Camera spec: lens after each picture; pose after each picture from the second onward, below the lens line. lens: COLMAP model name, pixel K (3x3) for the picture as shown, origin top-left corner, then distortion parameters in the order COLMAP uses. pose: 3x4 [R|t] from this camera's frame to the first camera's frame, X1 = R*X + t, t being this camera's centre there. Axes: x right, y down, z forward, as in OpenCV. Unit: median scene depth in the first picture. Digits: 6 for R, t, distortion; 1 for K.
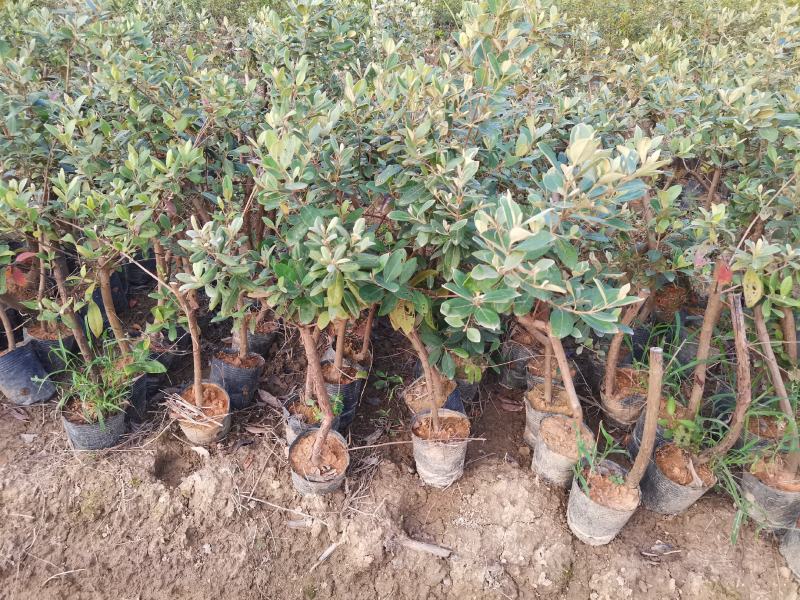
lens RADIAL K [[598.1, 0, 401.0], [0, 598.1, 301.6], [0, 0, 1]] dist [0.014789, -0.015393]
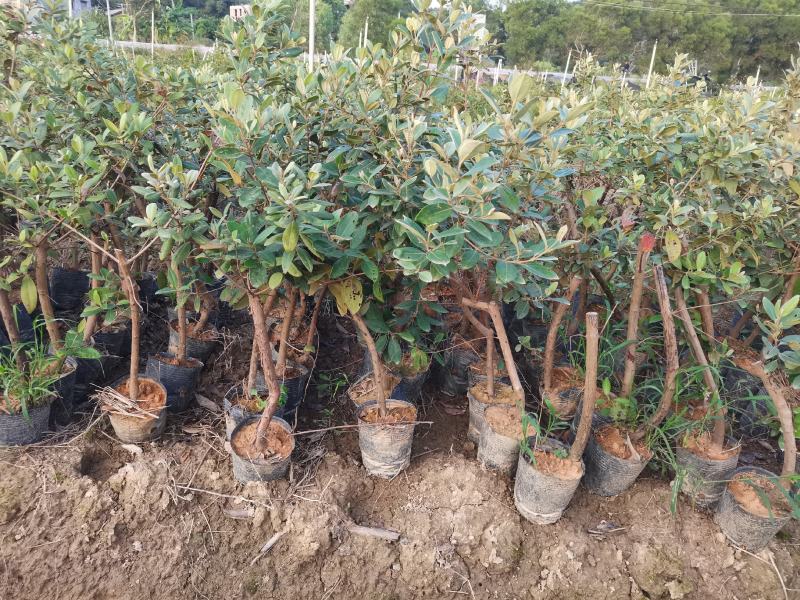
lens RADIAL K [[598.1, 0, 401.3], [0, 598.1, 299.5], [0, 0, 1]] dist [0.014789, -0.015393]
pose [[0.993163, 0.005652, 0.116600, -0.029129], [0.011191, 0.989618, -0.143287, 0.172569], [-0.116199, 0.143612, 0.982789, -0.008943]]
